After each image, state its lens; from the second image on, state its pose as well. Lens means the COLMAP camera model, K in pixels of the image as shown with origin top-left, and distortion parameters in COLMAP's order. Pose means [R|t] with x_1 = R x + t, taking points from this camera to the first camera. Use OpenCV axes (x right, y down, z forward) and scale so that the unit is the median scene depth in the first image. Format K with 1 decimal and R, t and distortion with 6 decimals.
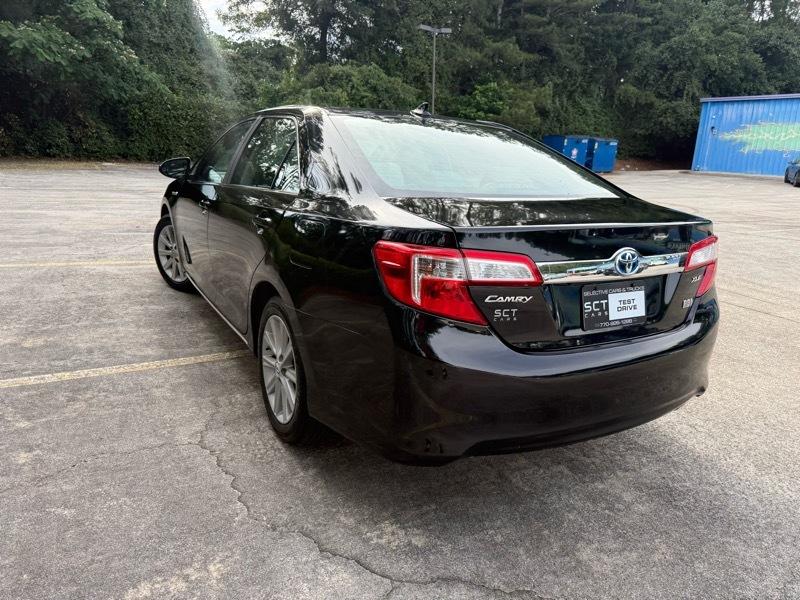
lens RADIAL K [[569.9, 0, 404.2], [0, 569.9, 297.6], [0, 0, 1]] dist [0.019512, -0.028155]
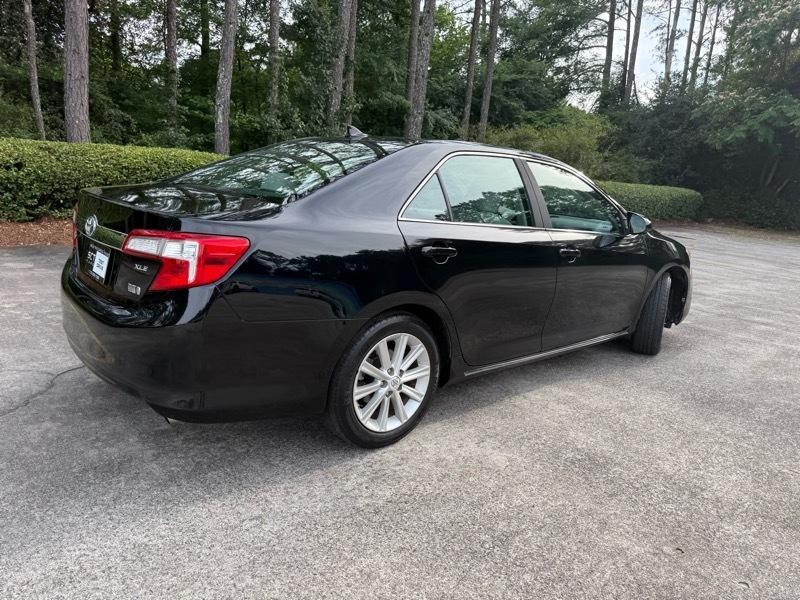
lens RADIAL K [[569.9, 0, 405.6], [0, 569.9, 298.2], [0, 0, 1]] dist [0.019512, -0.028155]
pose [[0.211661, 0.178038, -0.960990, 1.501219], [-0.311769, 0.944197, 0.106259, -0.219558], [0.926283, 0.277116, 0.255357, 1.149398]]
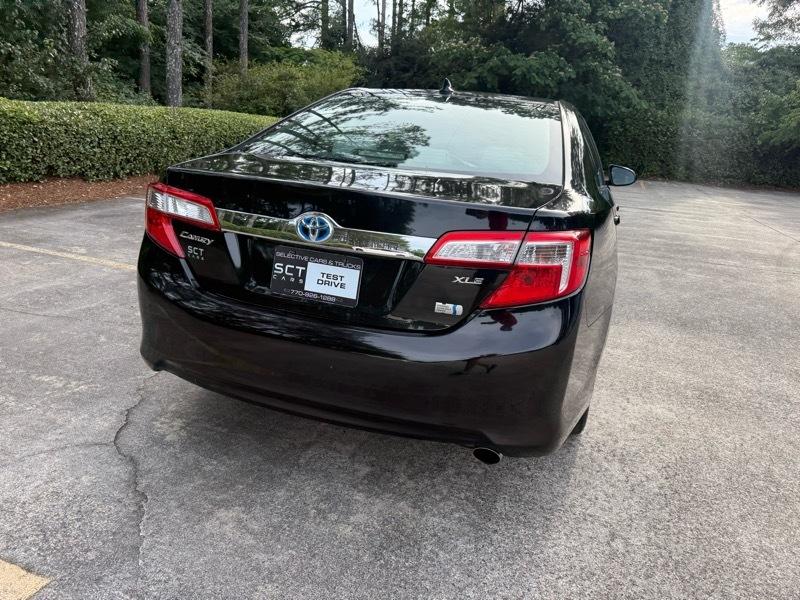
lens RADIAL K [[569.9, 0, 404.8], [0, 569.9, 298.7], [0, 0, 1]] dist [0.019512, -0.028155]
pose [[0.654381, 0.208196, -0.726938, 0.970707], [-0.231714, 0.970311, 0.069312, -0.040913], [0.719787, 0.123085, 0.683196, 0.425614]]
